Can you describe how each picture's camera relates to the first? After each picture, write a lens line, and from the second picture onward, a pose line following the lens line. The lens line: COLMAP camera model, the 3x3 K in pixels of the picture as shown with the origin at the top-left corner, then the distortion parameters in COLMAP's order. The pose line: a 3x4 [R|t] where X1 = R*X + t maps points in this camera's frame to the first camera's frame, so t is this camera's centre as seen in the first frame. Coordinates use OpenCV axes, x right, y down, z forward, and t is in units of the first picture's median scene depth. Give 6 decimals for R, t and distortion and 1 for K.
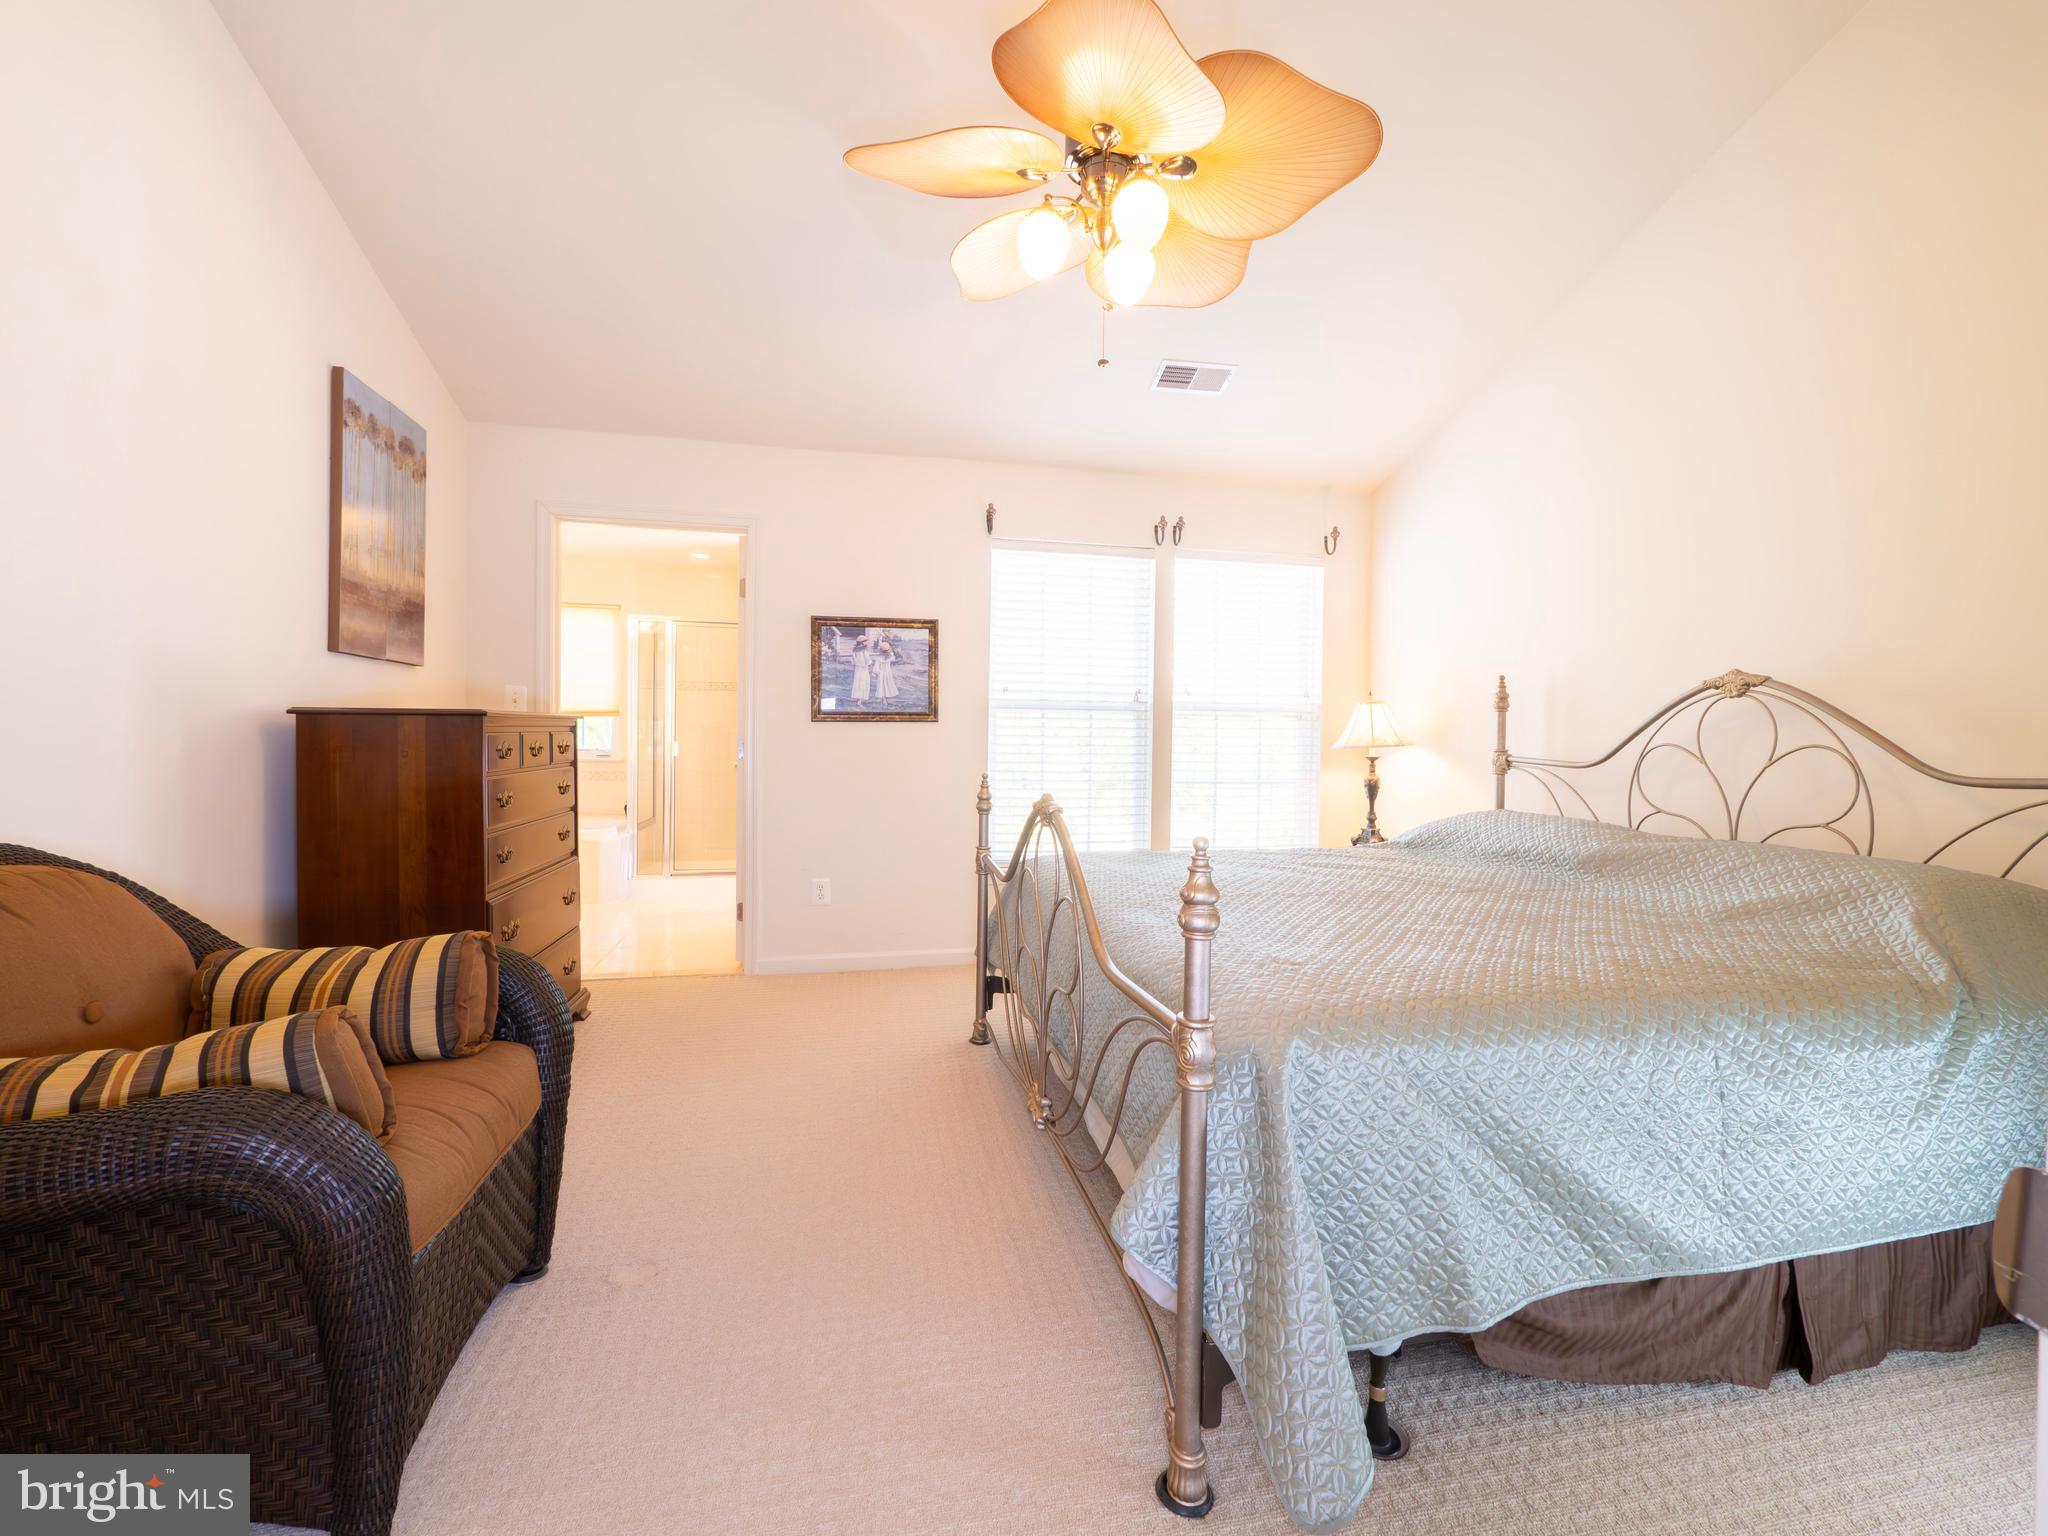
lens RADIAL K [[872.9, 0, 1022.4], [0, 872.9, 752.8], [0, 0, 1]] dist [0.002412, 0.000242]
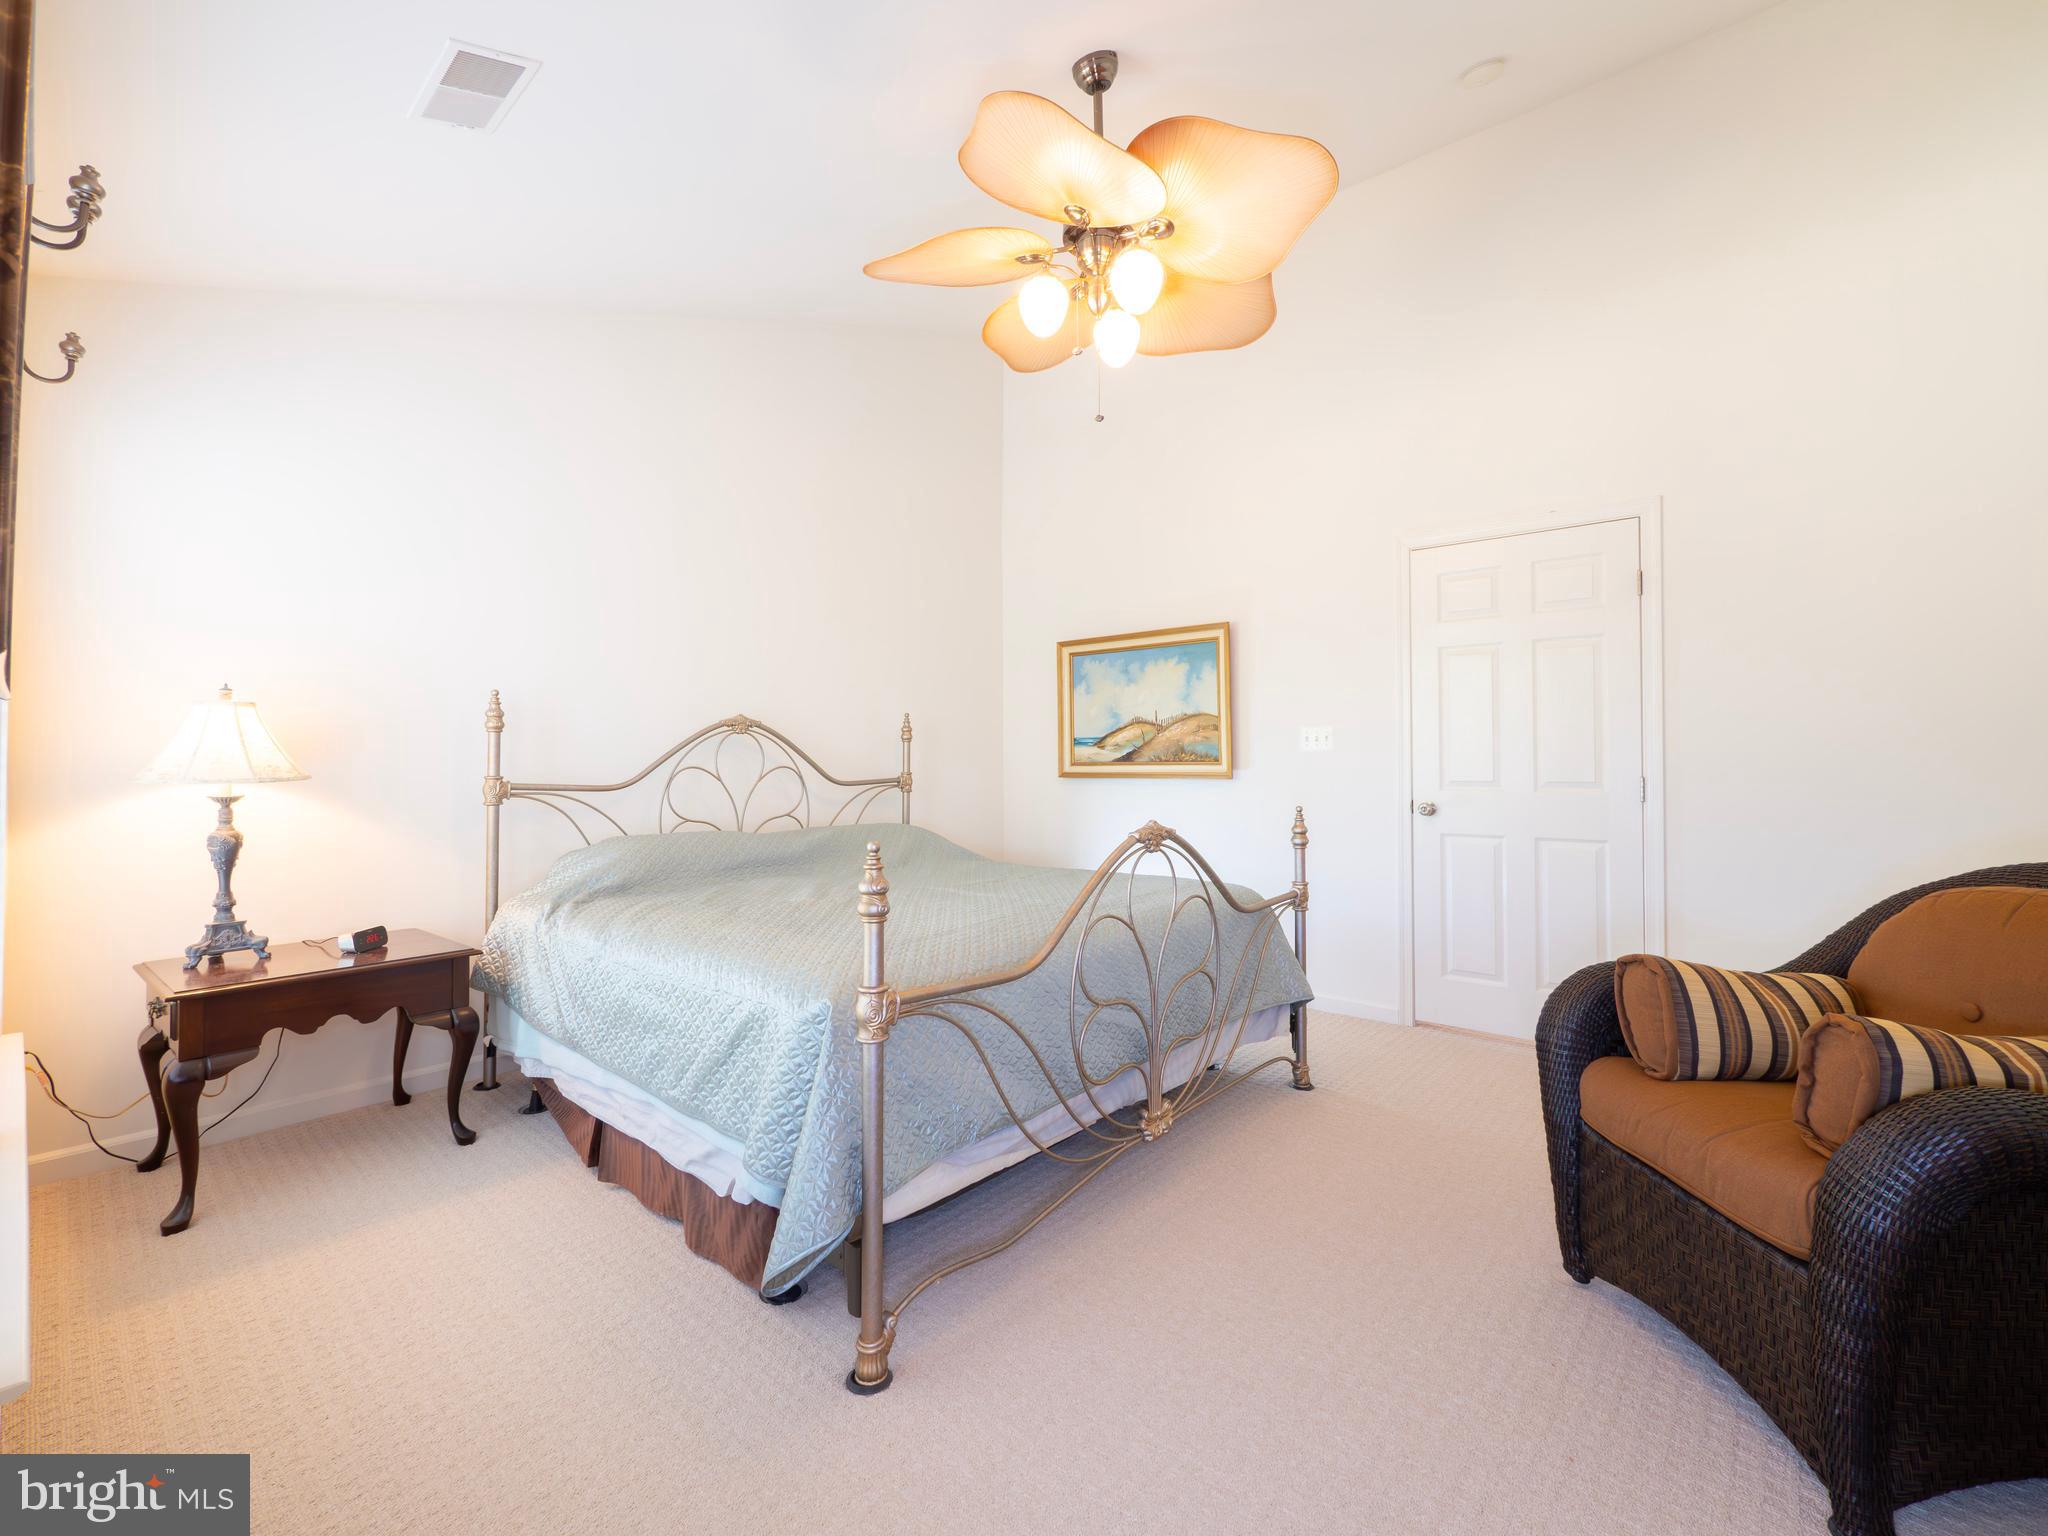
lens RADIAL K [[872.9, 0, 1022.4], [0, 872.9, 752.8], [0, 0, 1]] dist [0.002412, 0.000242]
pose [[-0.591673, 0.016344, 0.806012, -0.443278], [0.022086, 0.999748, -0.004060, -0.012084], [-0.805875, 0.015399, -0.591885, 1.103463]]
